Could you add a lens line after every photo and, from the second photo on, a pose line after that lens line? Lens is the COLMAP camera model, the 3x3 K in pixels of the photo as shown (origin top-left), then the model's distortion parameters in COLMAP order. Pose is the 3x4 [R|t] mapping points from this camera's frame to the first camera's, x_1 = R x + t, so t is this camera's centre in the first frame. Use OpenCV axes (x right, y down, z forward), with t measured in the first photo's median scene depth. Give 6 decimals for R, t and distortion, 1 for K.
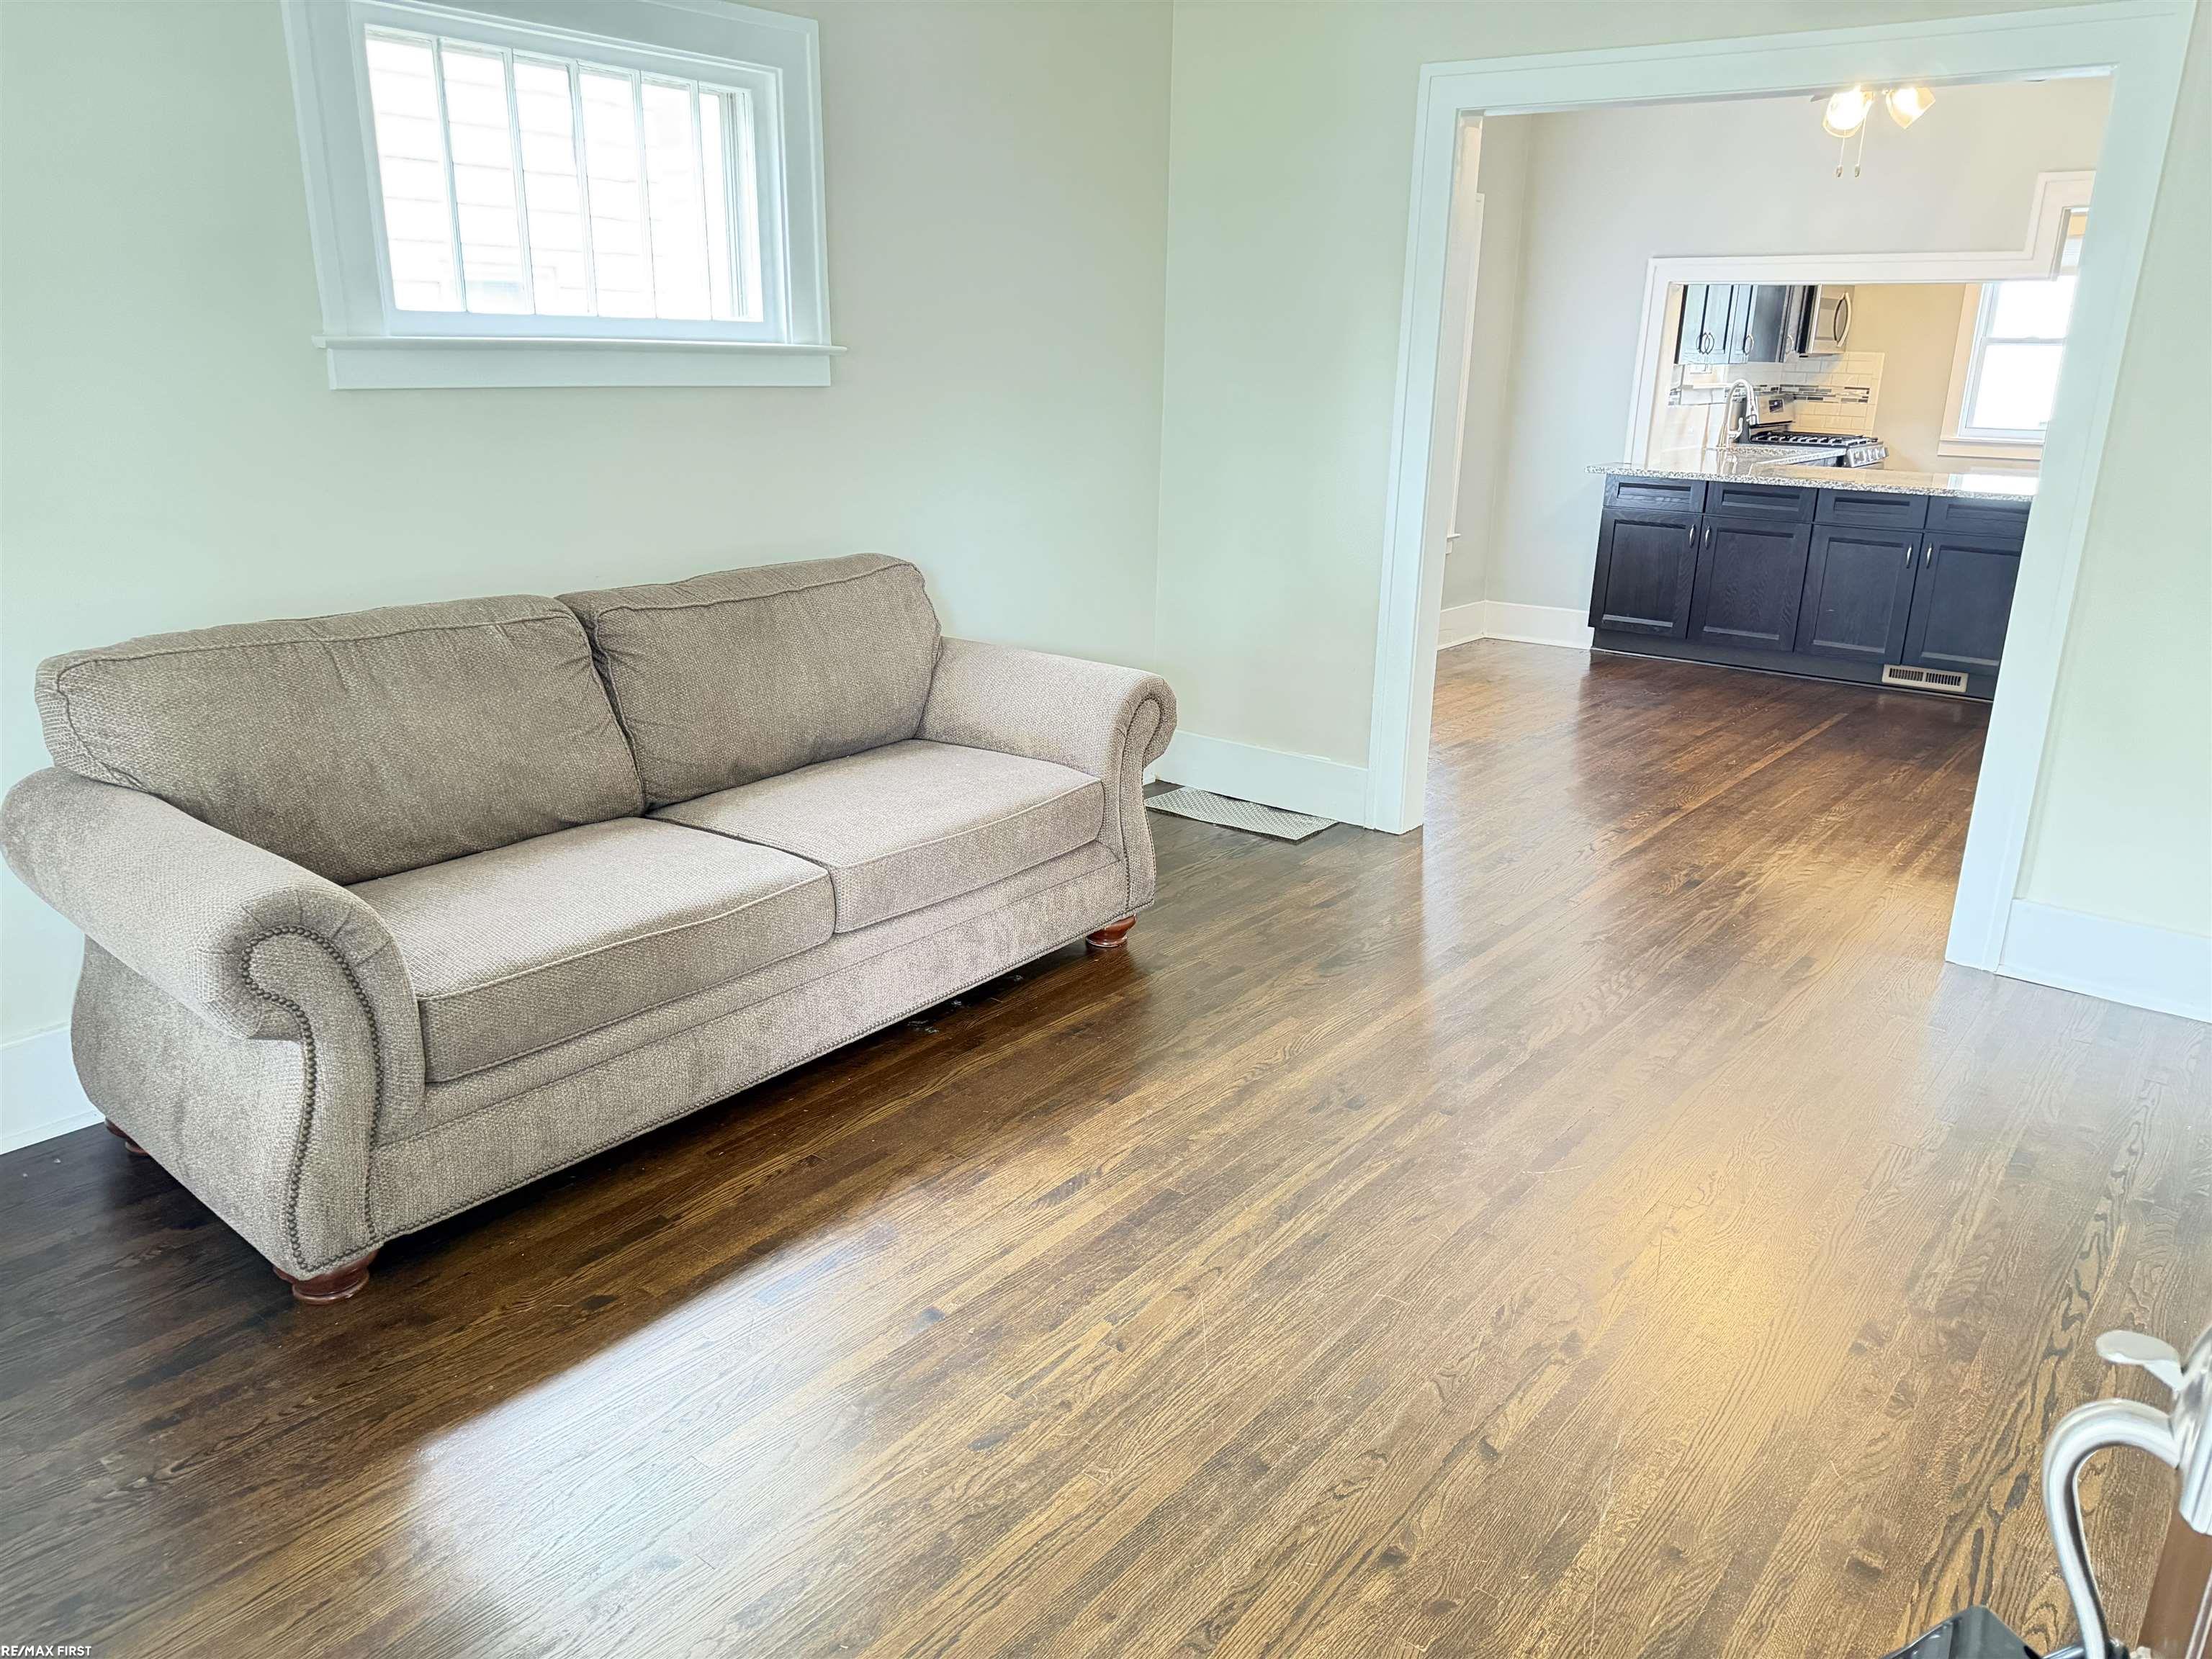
lens RADIAL K [[1551.0, 0, 1111.7], [0, 1551.0, 819.1], [0, 0, 1]] dist [0.034758, -0.038749]
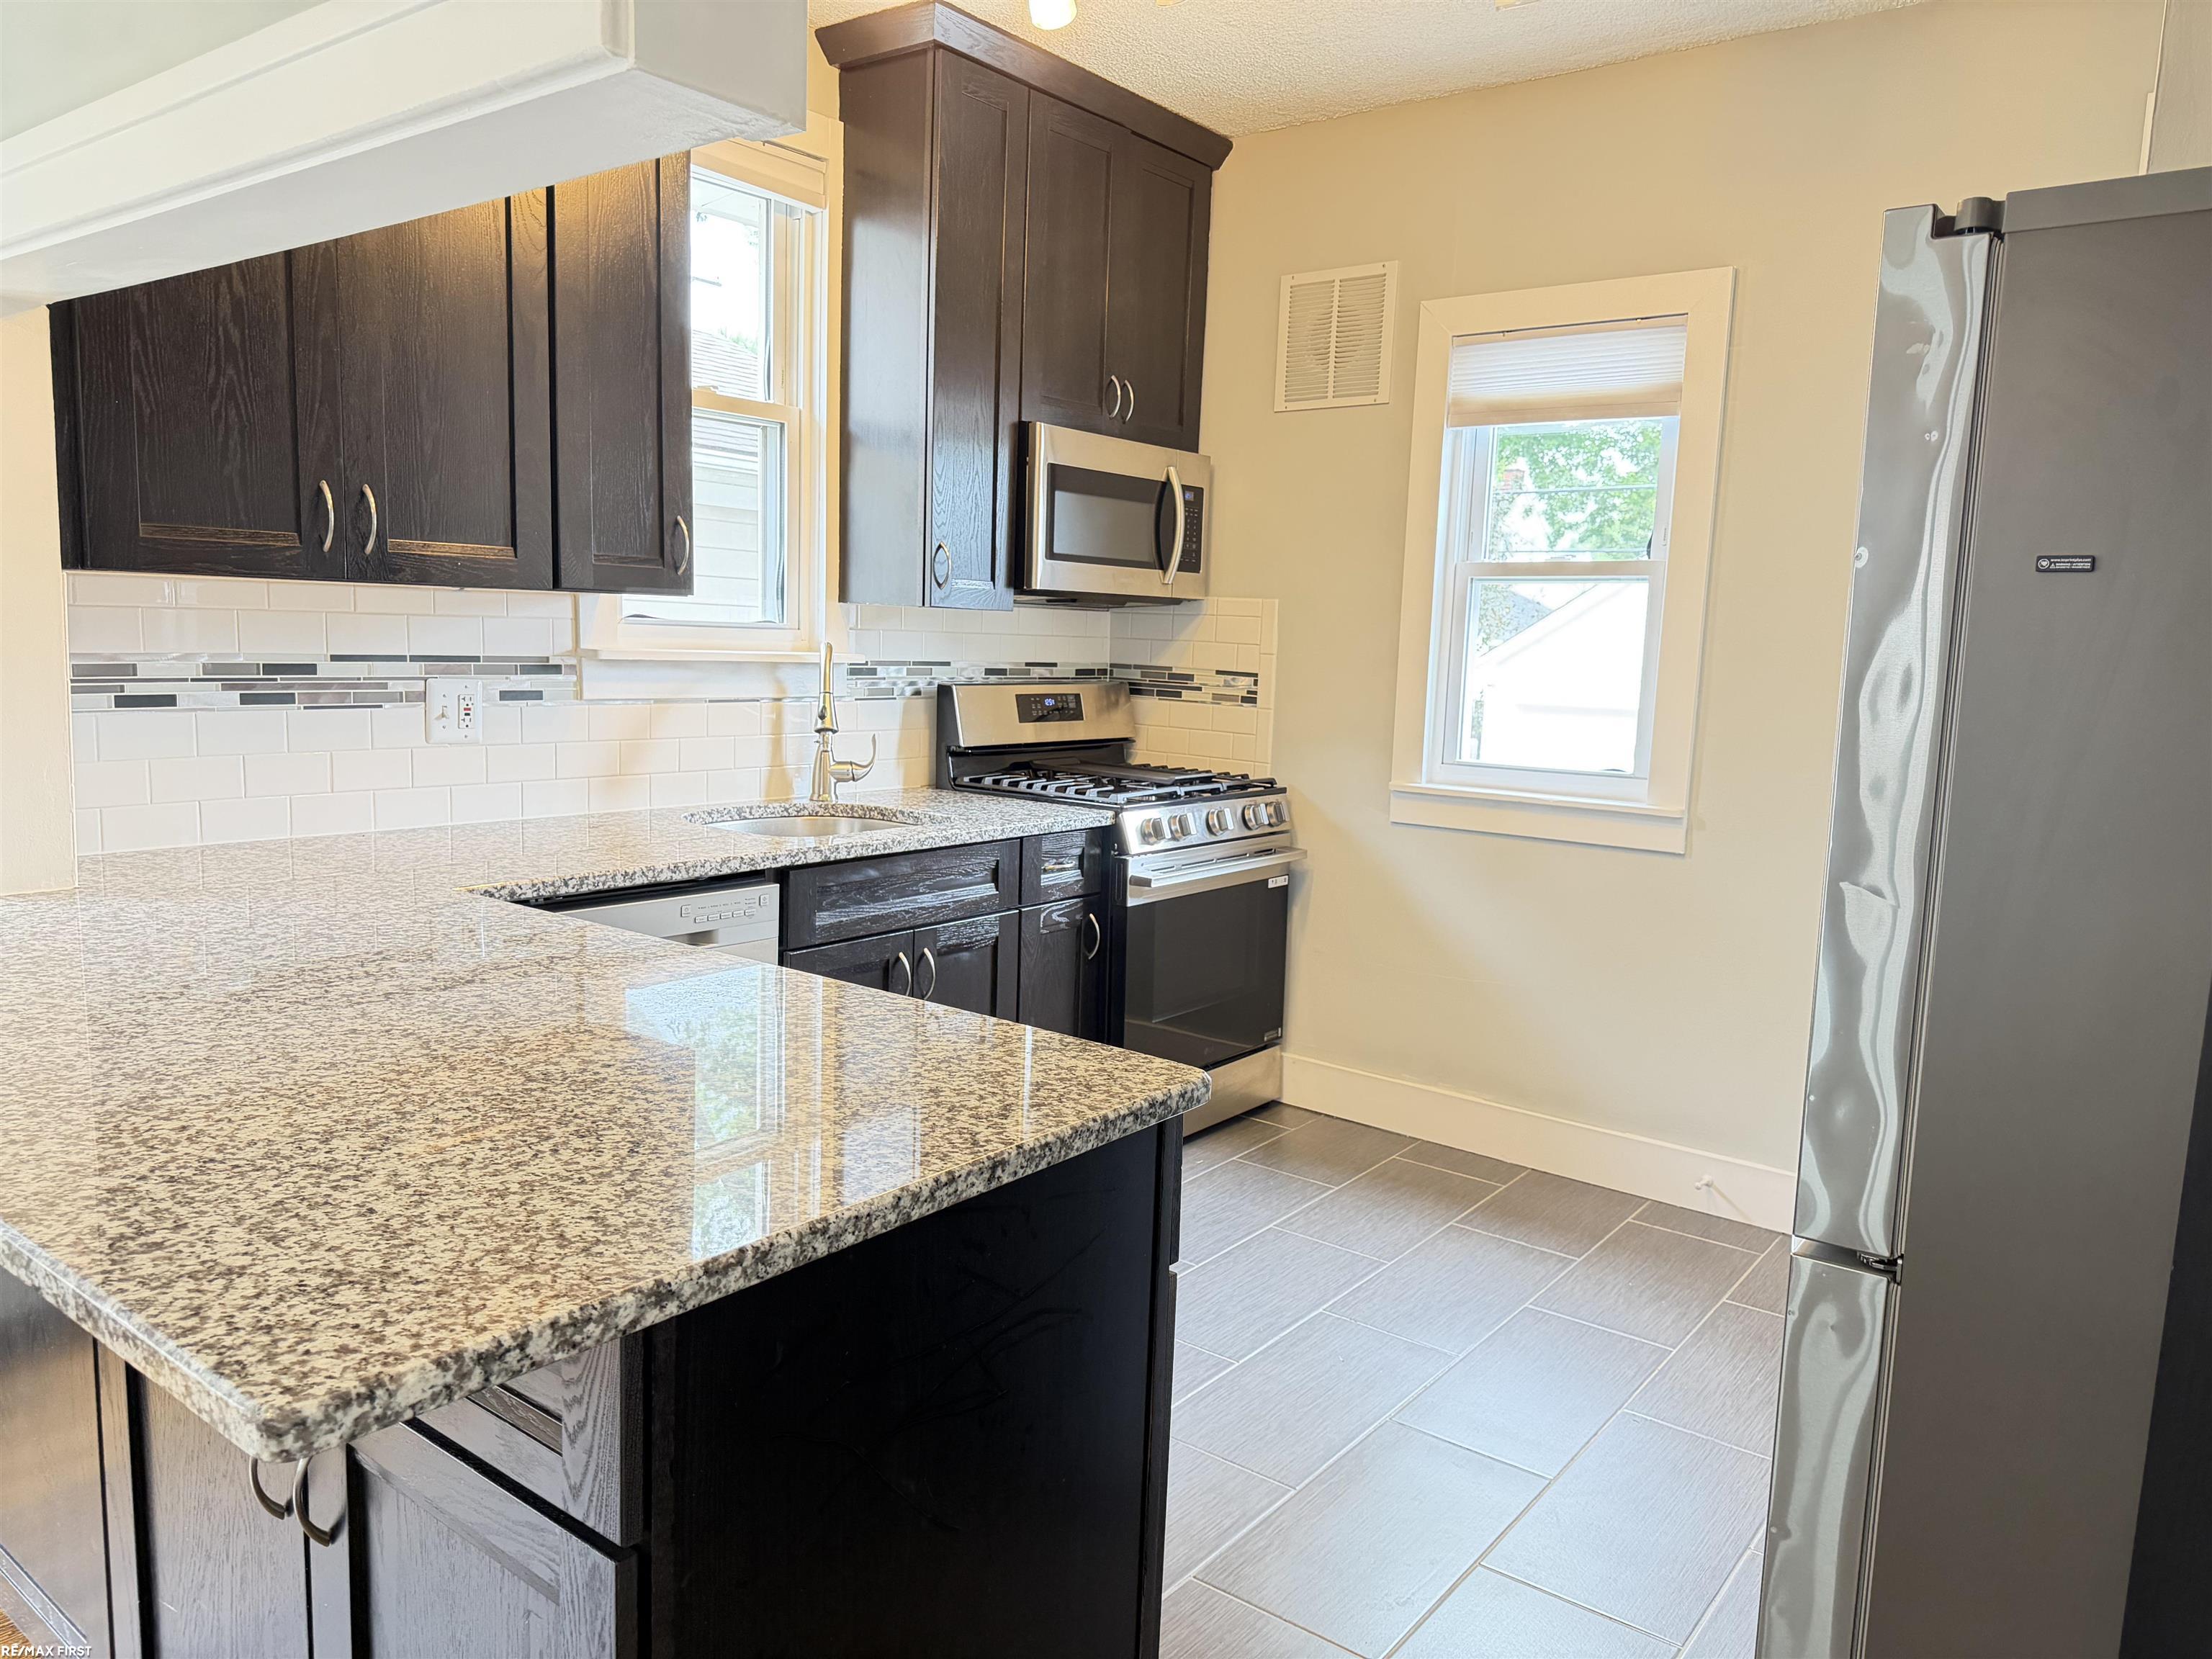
lens RADIAL K [[1551.0, 0, 1093.3], [0, 1551.0, 836.4], [0, 0, 1]] dist [0.034758, -0.038749]
pose [[0.999920, 0.012630, 0.000201, 0.470238], [-0.012411, 0.985316, -0.170290, -0.162799], [-0.002348, 0.170273, 0.985394, 0.605208]]
